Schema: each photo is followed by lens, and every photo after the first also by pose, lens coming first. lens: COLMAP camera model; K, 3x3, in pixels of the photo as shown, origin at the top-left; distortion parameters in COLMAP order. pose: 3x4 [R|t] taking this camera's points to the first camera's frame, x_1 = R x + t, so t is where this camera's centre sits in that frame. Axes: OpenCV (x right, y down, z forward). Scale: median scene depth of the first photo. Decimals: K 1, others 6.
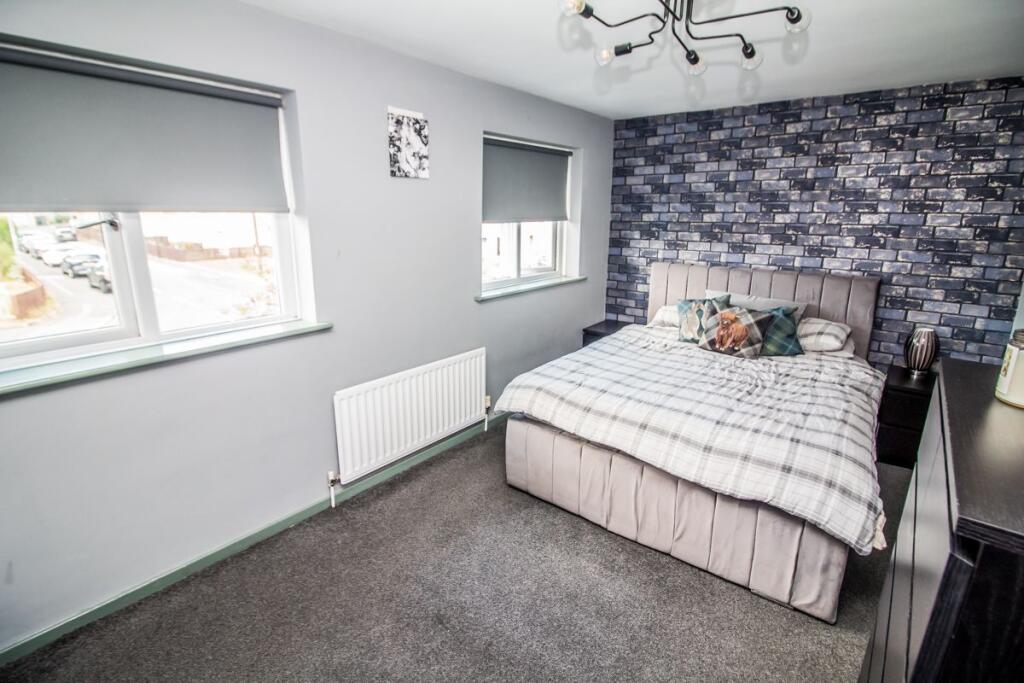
lens RADIAL K [[475.8, 0, 515.5], [0, 475.8, 335.7], [0, 0, 1]] dist [-0.012281, -0.005028]
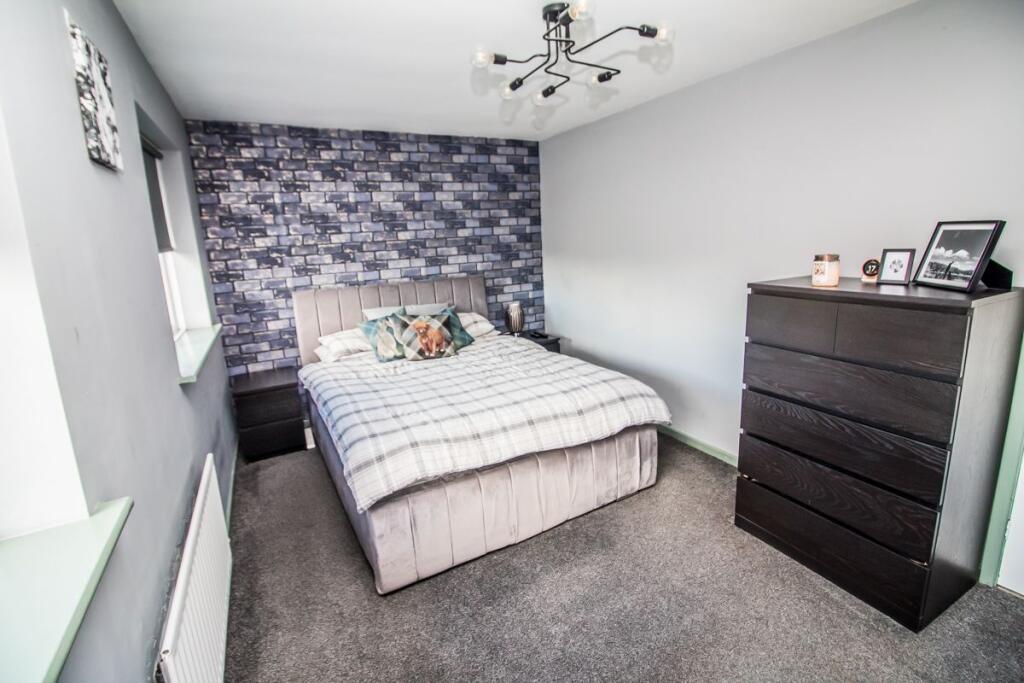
lens RADIAL K [[475.8, 0, 517.0], [0, 475.8, 339.9], [0, 0, 1]] dist [-0.012281, -0.005028]
pose [[0.366433, -0.229088, 0.901801, -0.474329], [0.270128, 0.953664, 0.132501, -0.097968], [-0.890370, 0.195049, 0.411337, 0.381263]]
